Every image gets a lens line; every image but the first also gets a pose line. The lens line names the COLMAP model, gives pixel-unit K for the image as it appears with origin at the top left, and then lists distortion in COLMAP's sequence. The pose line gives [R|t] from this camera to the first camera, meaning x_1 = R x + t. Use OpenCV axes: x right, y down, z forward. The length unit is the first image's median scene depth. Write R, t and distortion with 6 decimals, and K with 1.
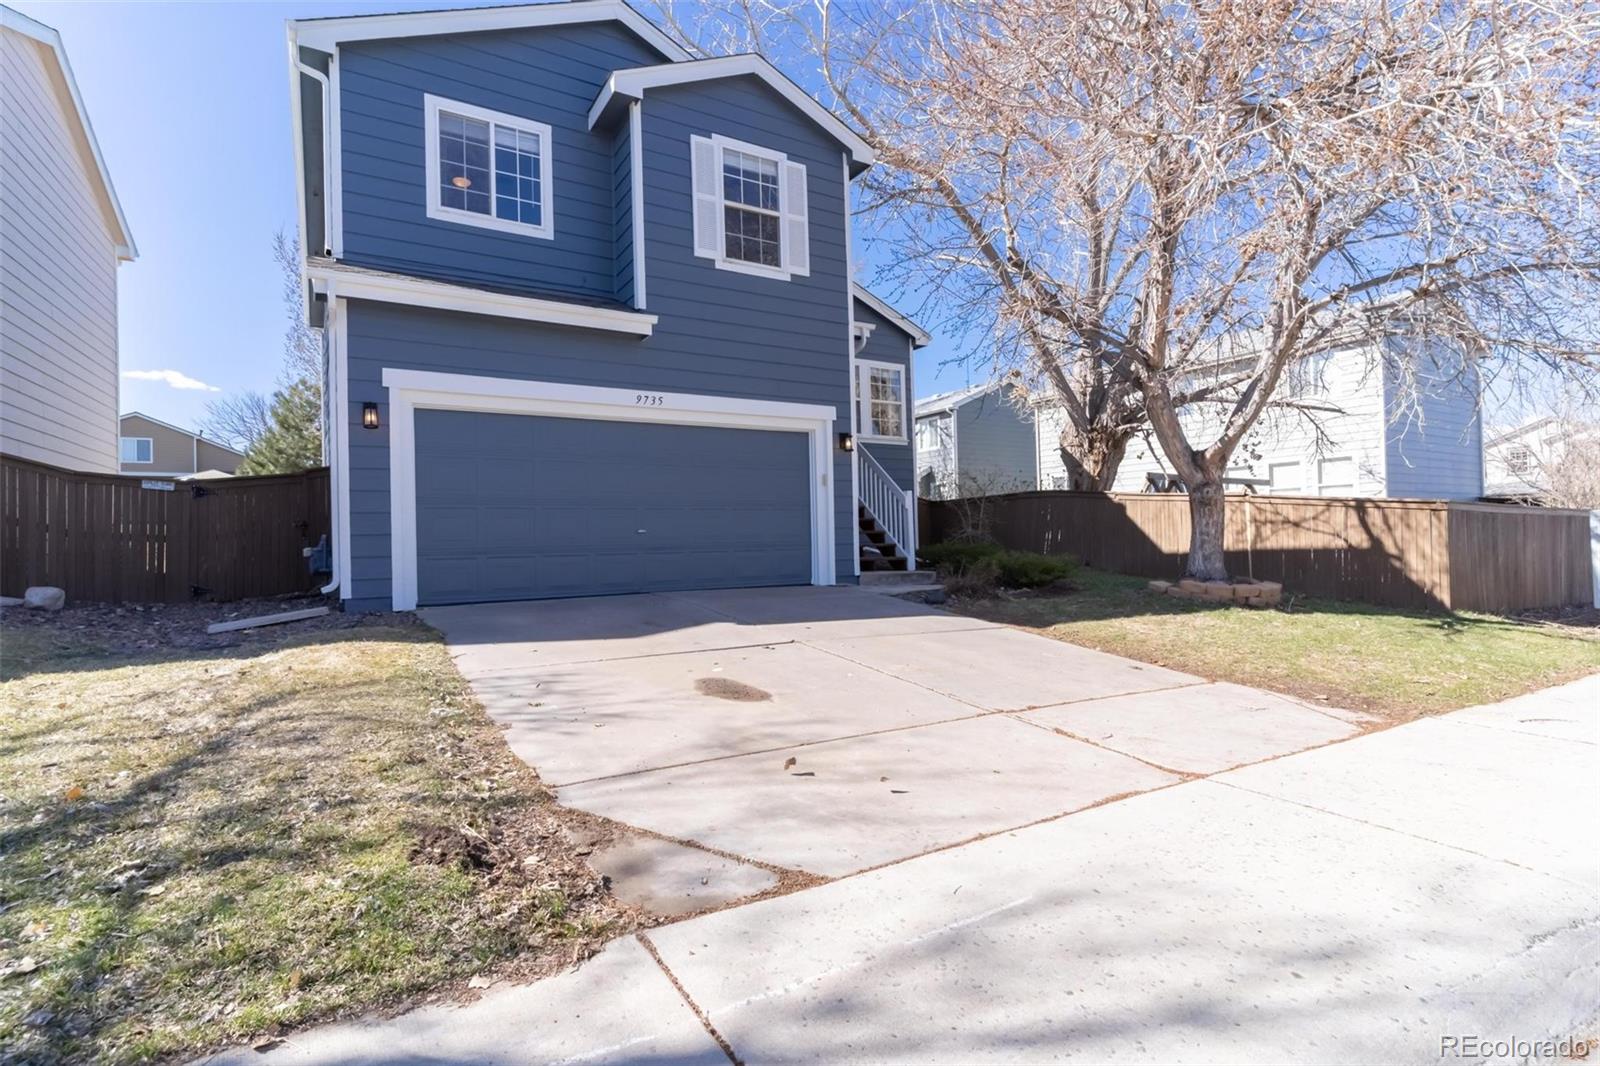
lens RADIAL K [[778.1, 0, 790.0], [0, 778.1, 531.8], [0, 0, 1]] dist [0.001187, 0.001376]
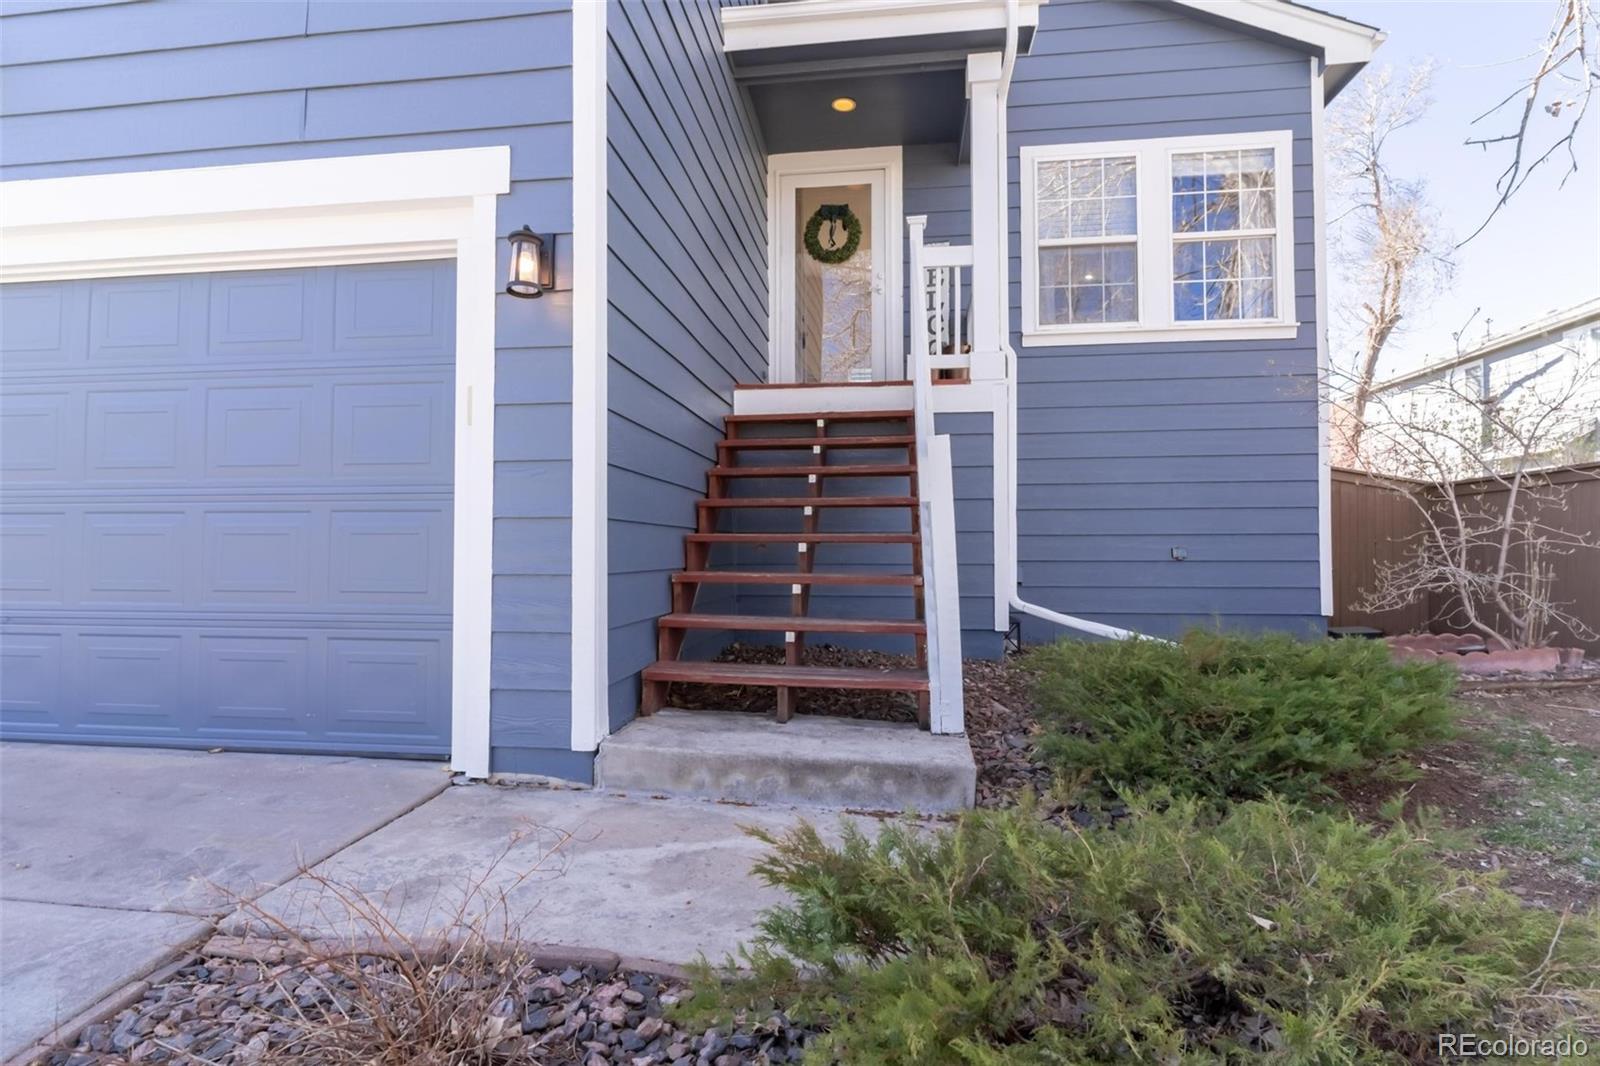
lens RADIAL K [[778.1, 0, 787.3], [0, 778.1, 531.7], [0, 0, 1]] dist [0.001187, 0.001376]
pose [[0.774440, 0.013941, -0.632493, 0.342348], [-0.009693, 0.999901, 0.010170, -0.028425], [0.632573, -0.001745, 0.774499, 0.920496]]
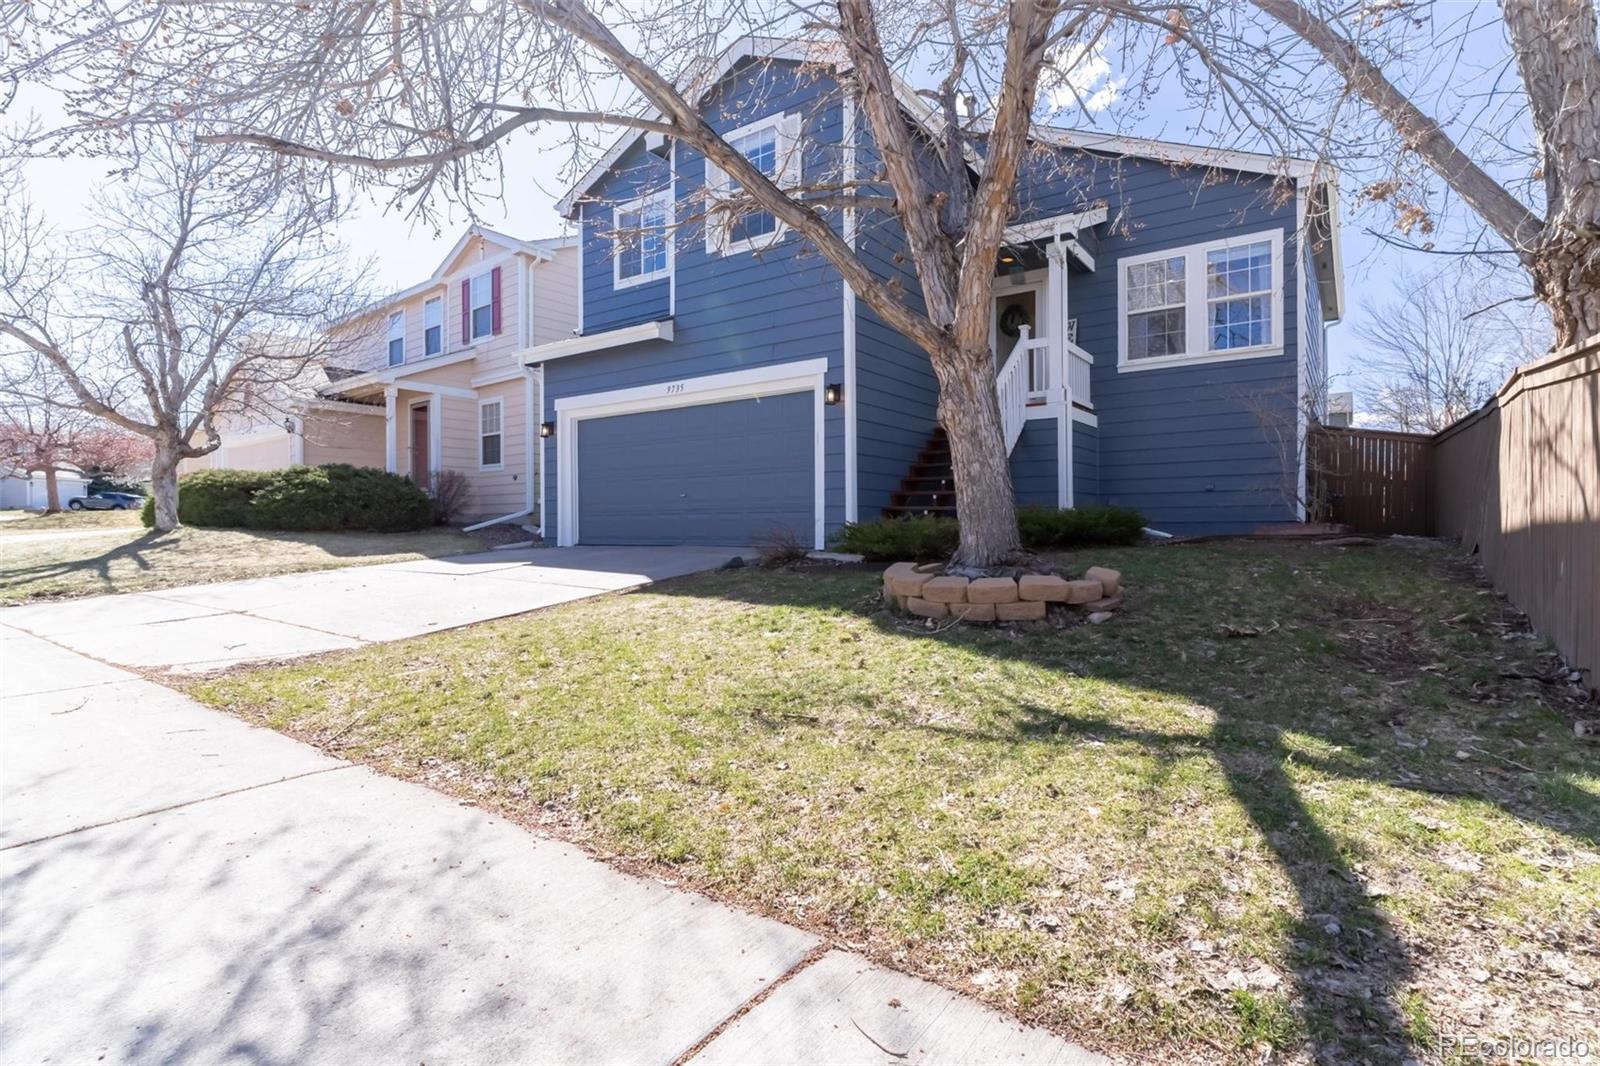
lens RADIAL K [[778.1, 0, 833.4], [0, 778.1, 521.1], [0, 0, 1]] dist [0.001187, 0.001376]
pose [[0.412211, 0.015229, -0.910961, 0.981590], [0.008064, 0.999760, 0.020362, 0.015244], [0.911053, -0.015740, 0.411990, 0.679259]]
